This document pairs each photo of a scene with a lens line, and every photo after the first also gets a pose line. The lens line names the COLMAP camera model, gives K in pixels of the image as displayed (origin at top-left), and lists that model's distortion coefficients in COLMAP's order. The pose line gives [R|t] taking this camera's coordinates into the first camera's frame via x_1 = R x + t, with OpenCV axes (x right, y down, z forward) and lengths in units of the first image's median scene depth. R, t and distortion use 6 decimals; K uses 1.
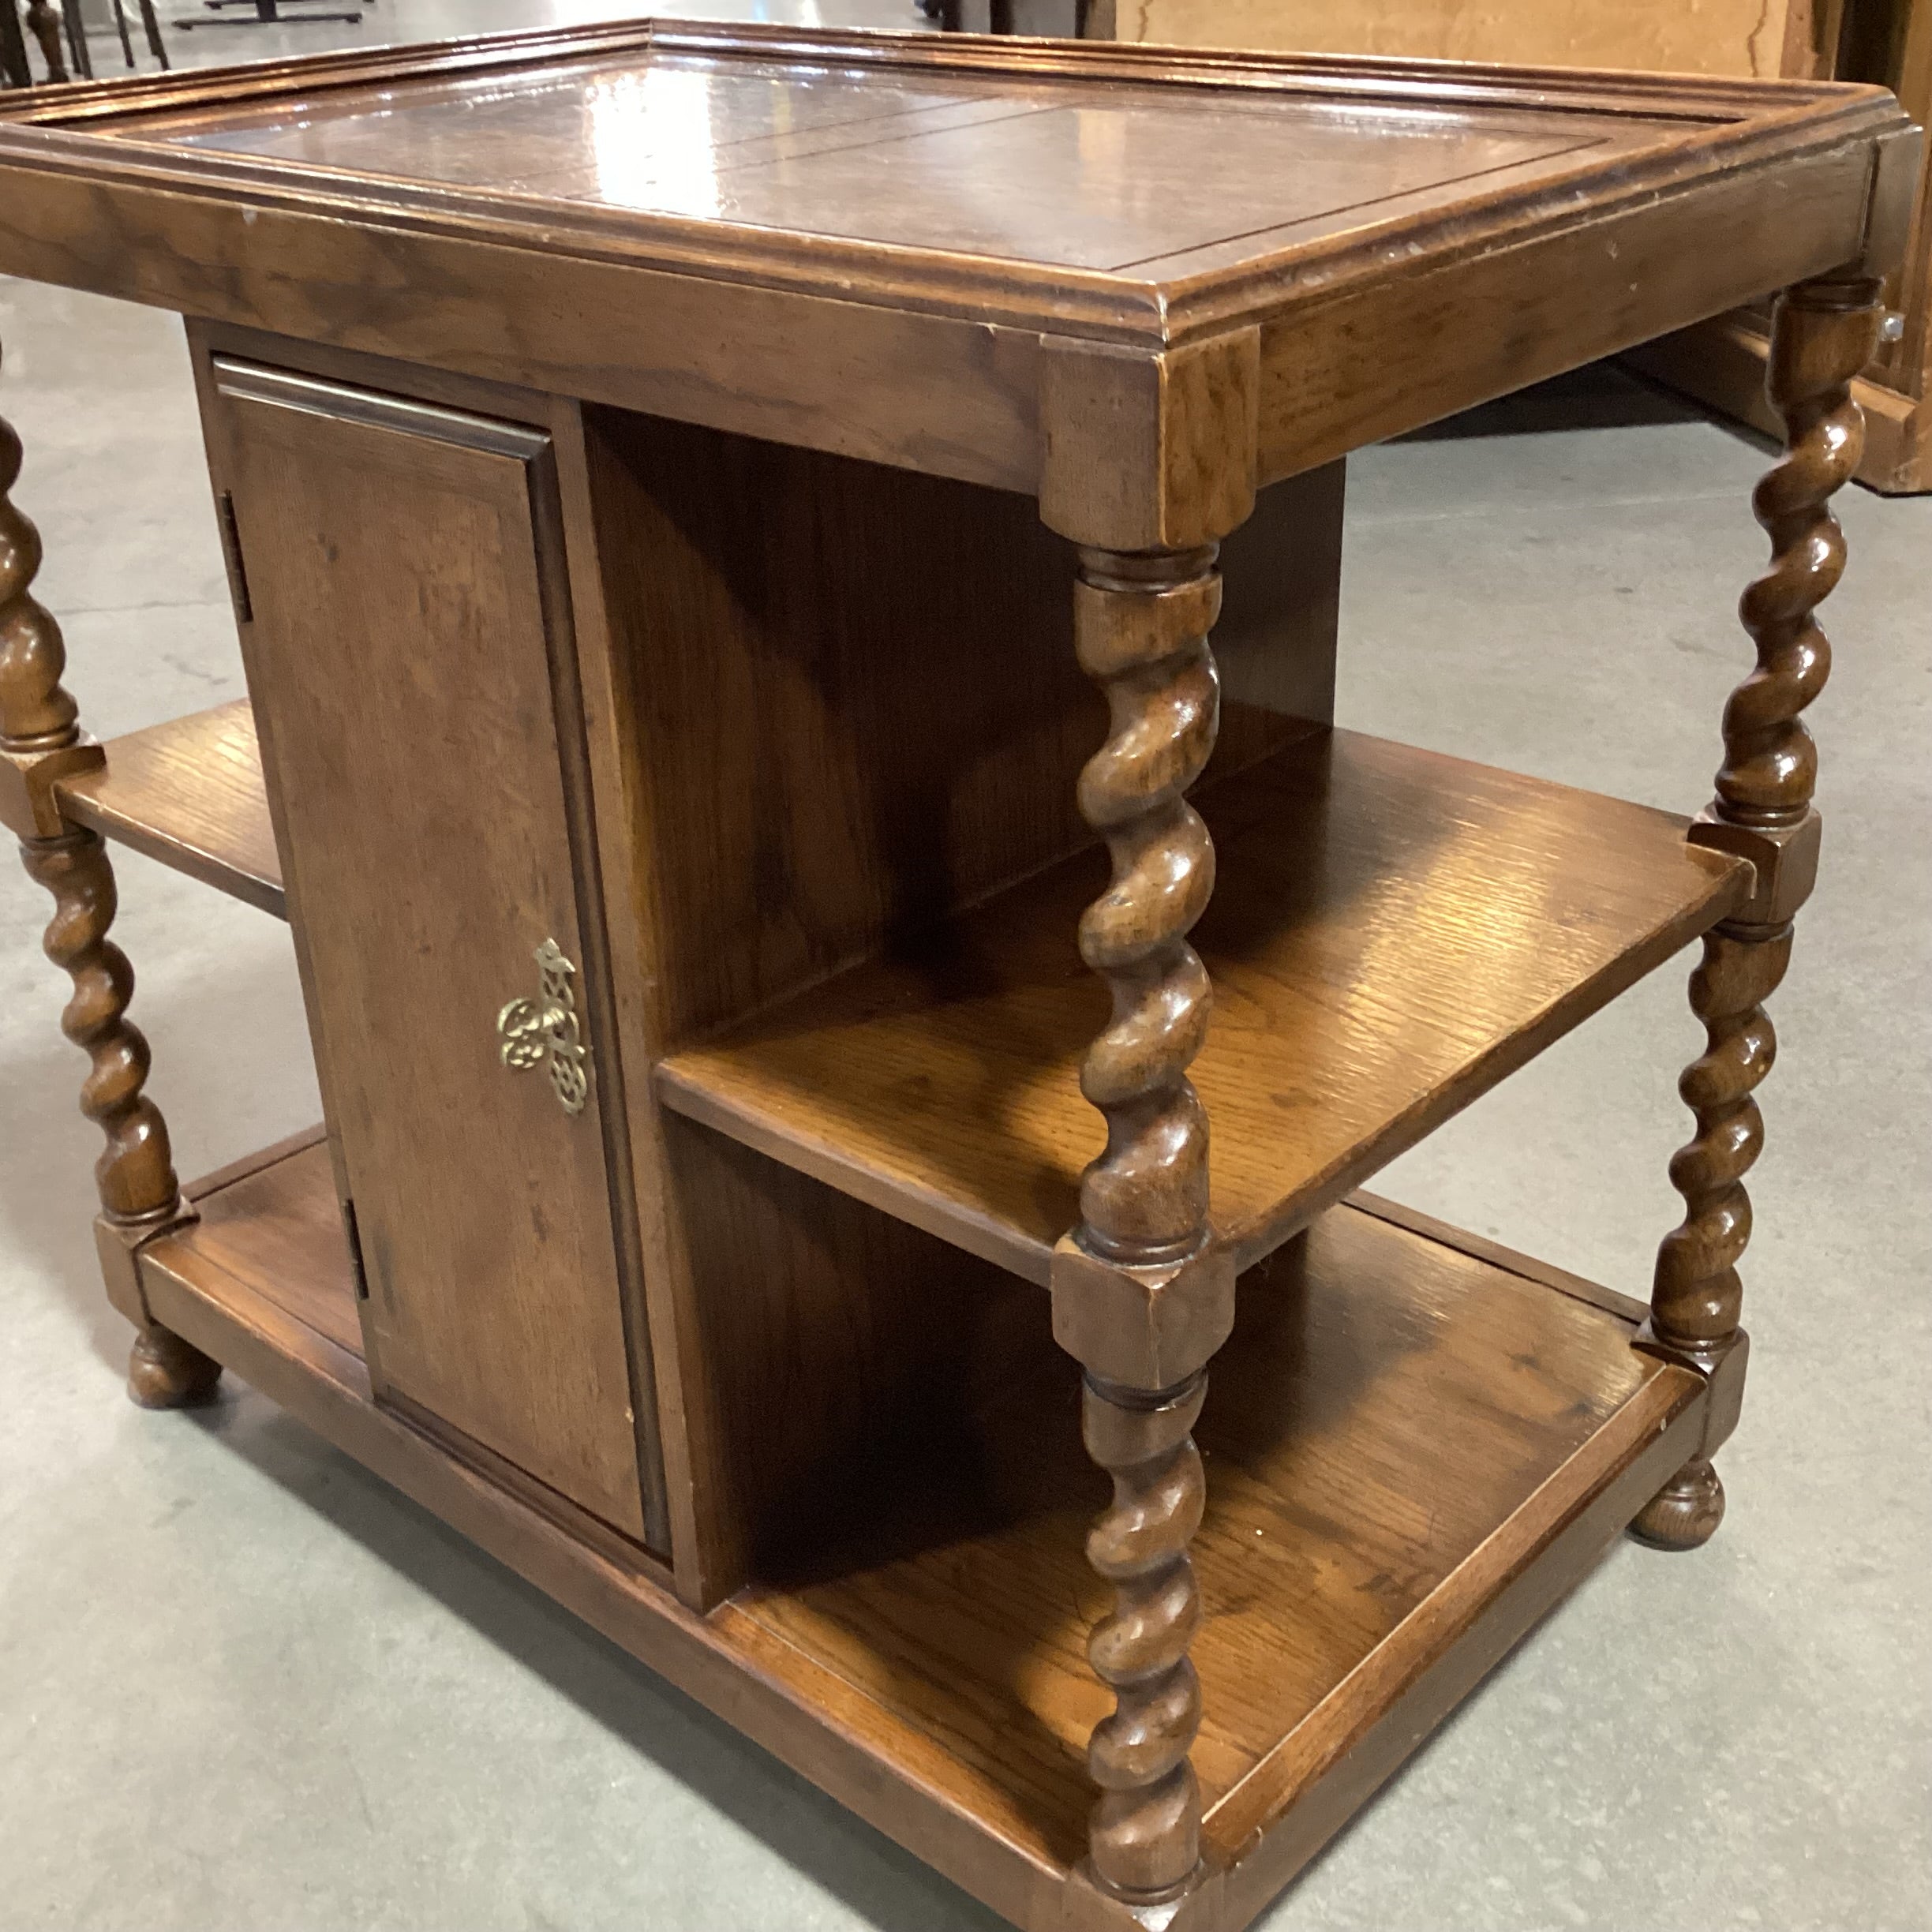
lens RADIAL K [[2347.7, 0, 966.6], [0, 2347.7, 964.4], [0, 0, 1]] dist [0.118667, -0.280599]
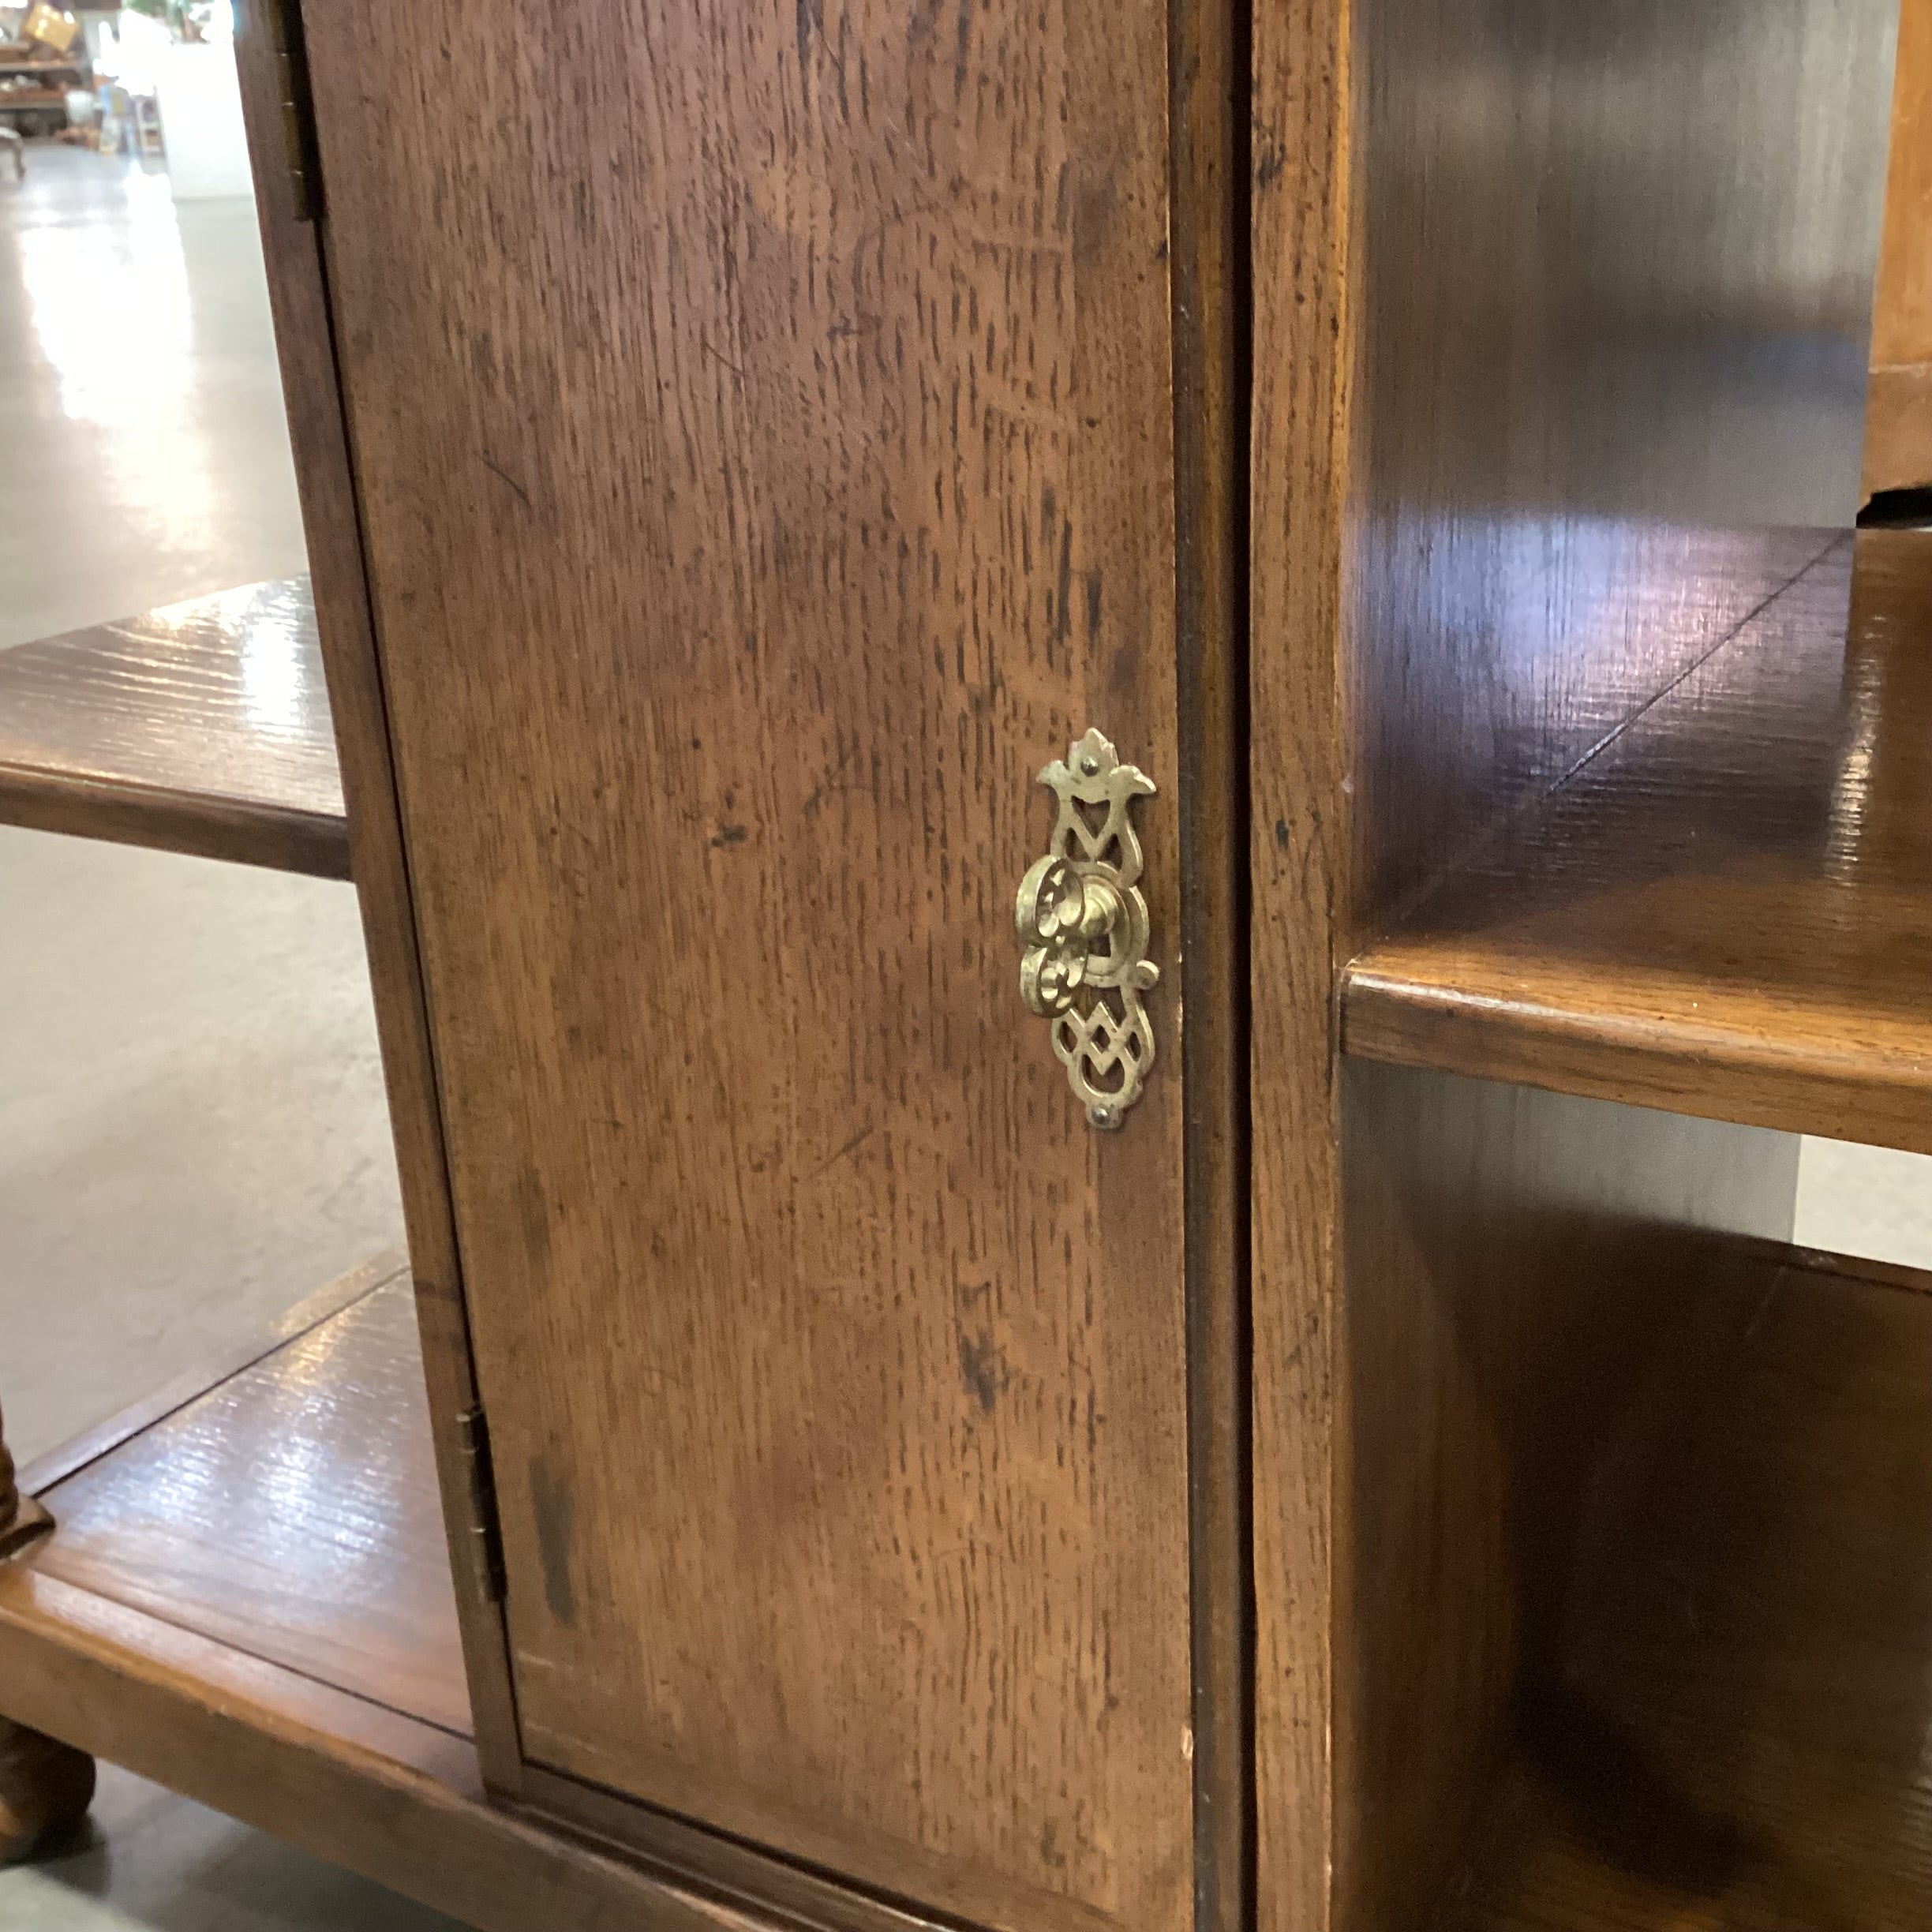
lens RADIAL K [[2333.3, 0, 978.0], [0, 2333.3, 958.5], [0, 0, 1]] dist [0.107207, -0.251694]
pose [[0.977699, -0.084000, 0.192479, -0.275671], [0.106650, 0.988138, -0.110495, 0.079161], [-0.180914, 0.128559, 0.975060, 0.514371]]
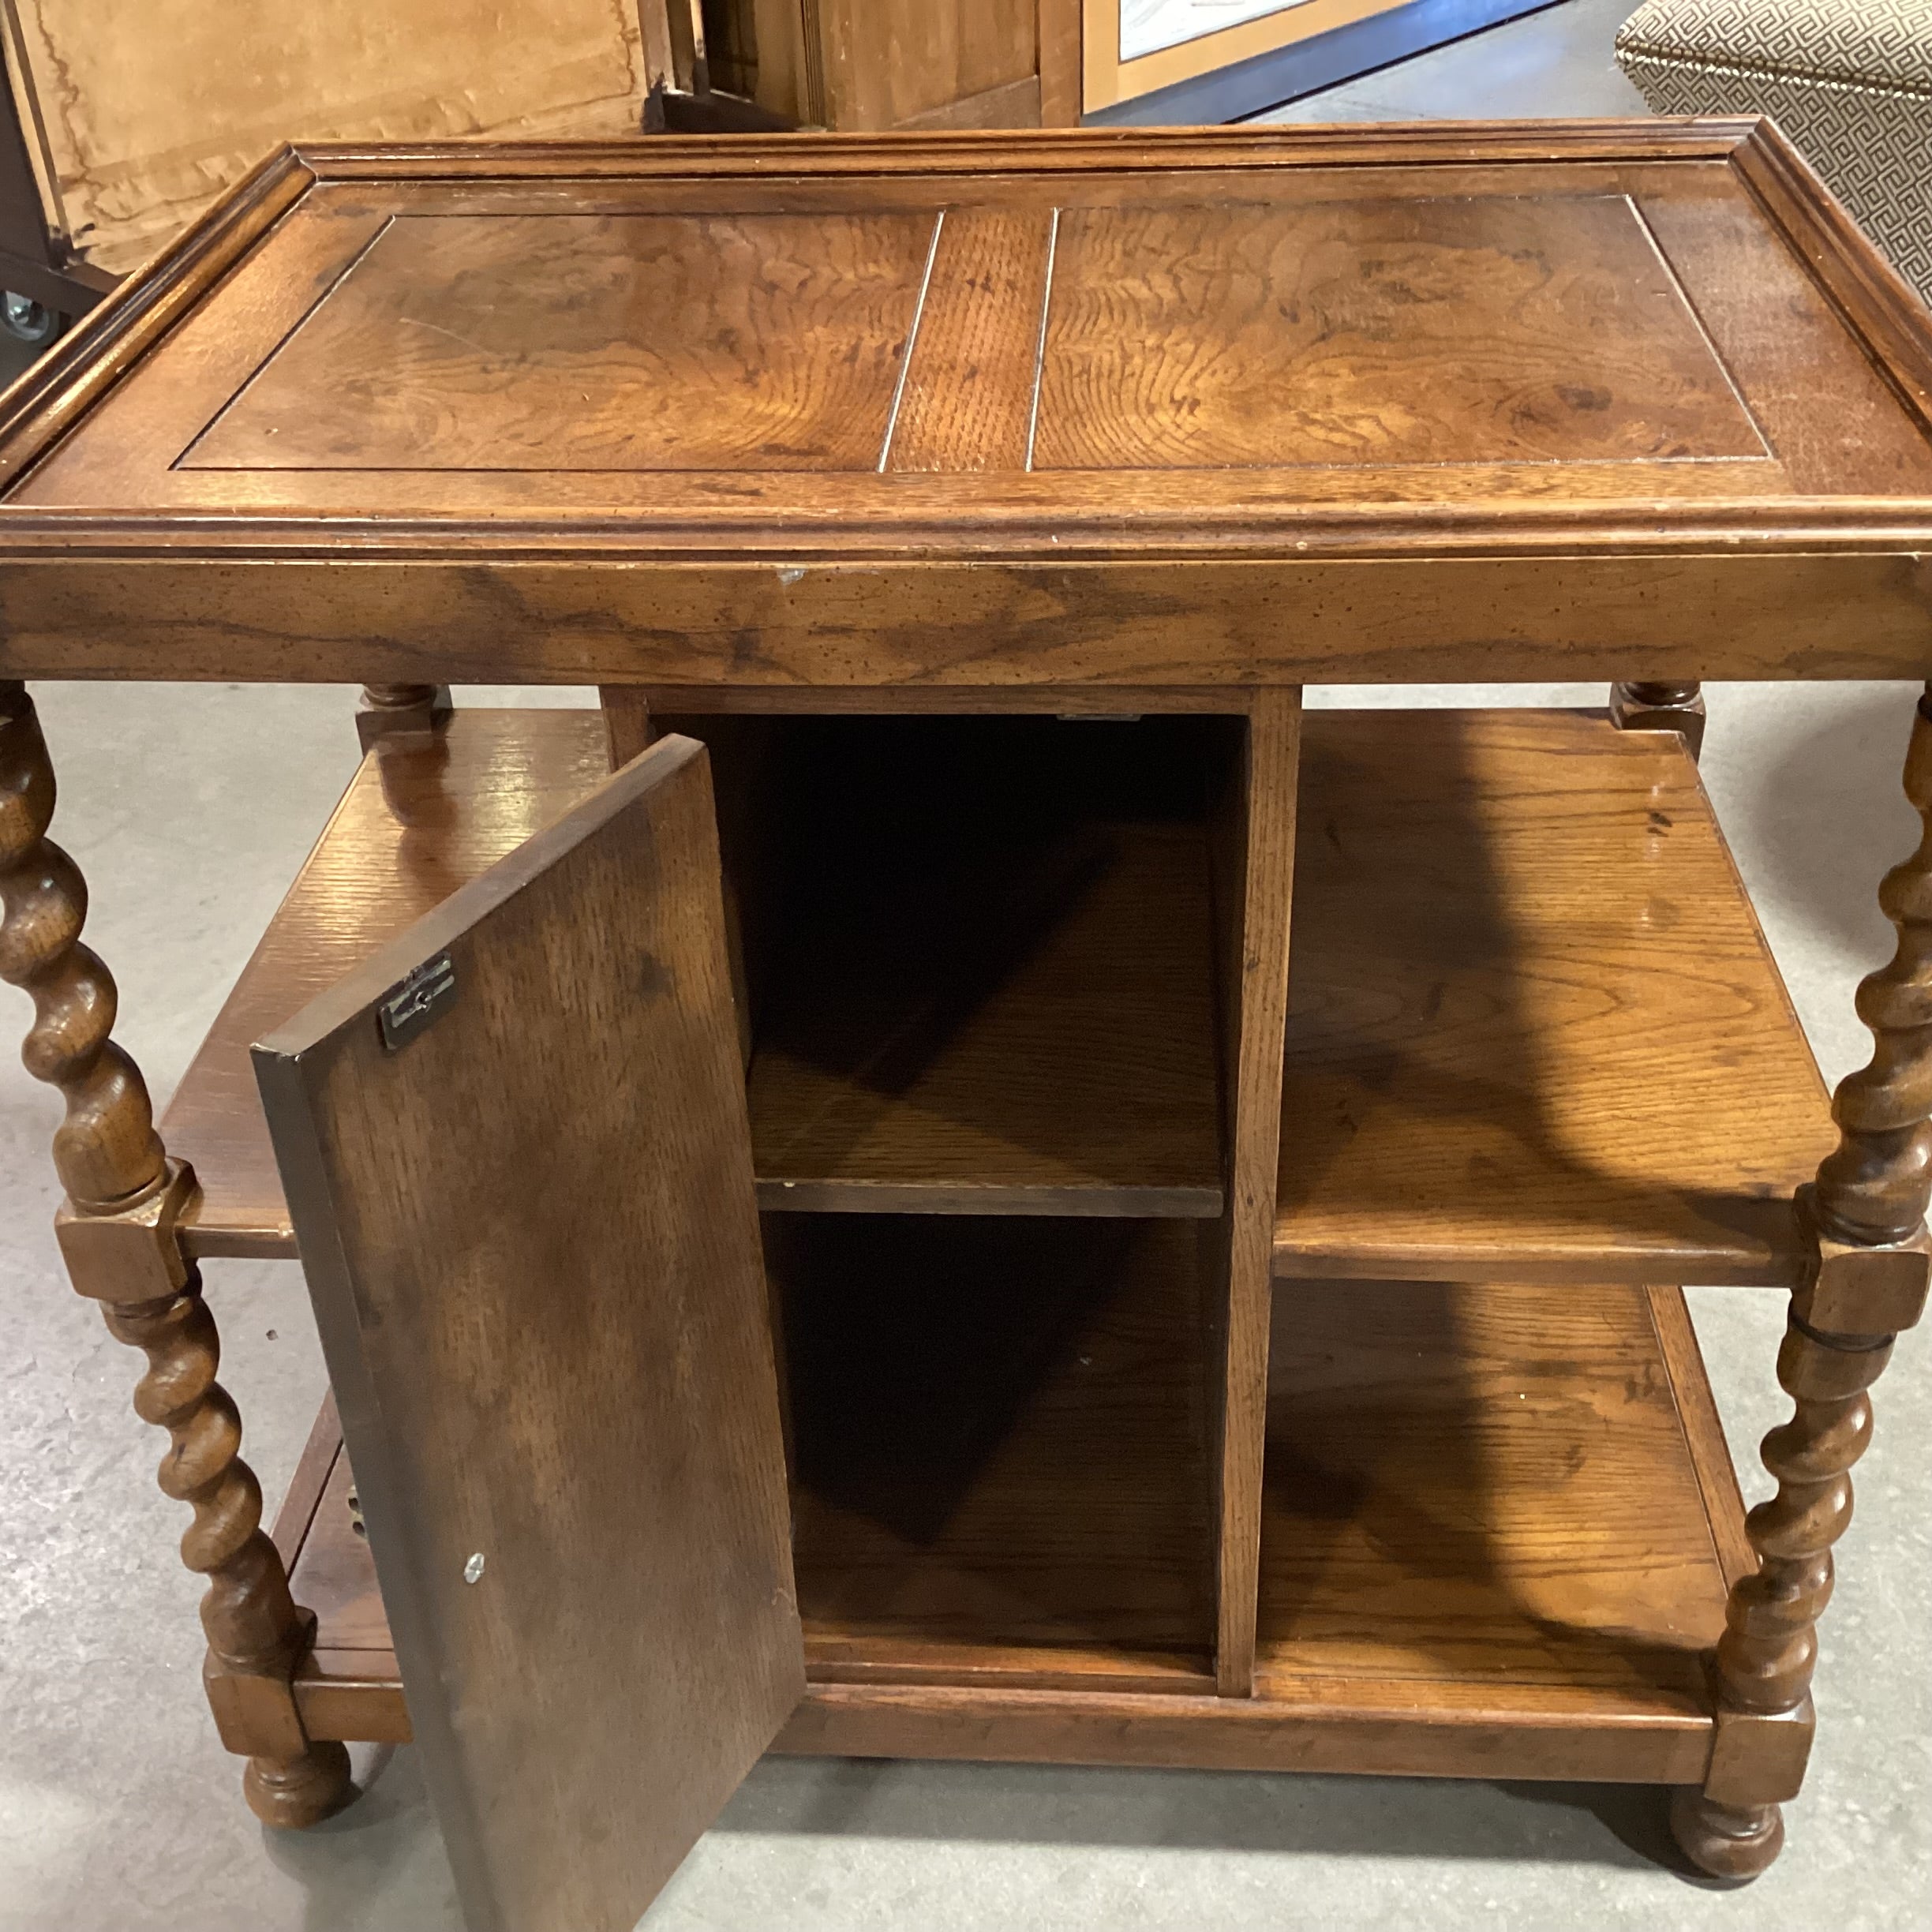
lens RADIAL K [[2315.0, 0, 966.0], [0, 2315.0, 966.0], [0, 0, 1]] dist [0.108299, -0.228271]
pose [[0.783559, -0.348645, 0.514278, -0.678977], [0.289593, 0.937249, 0.194164, -0.293770], [-0.549701, -0.003207, 0.835355, 0.198805]]
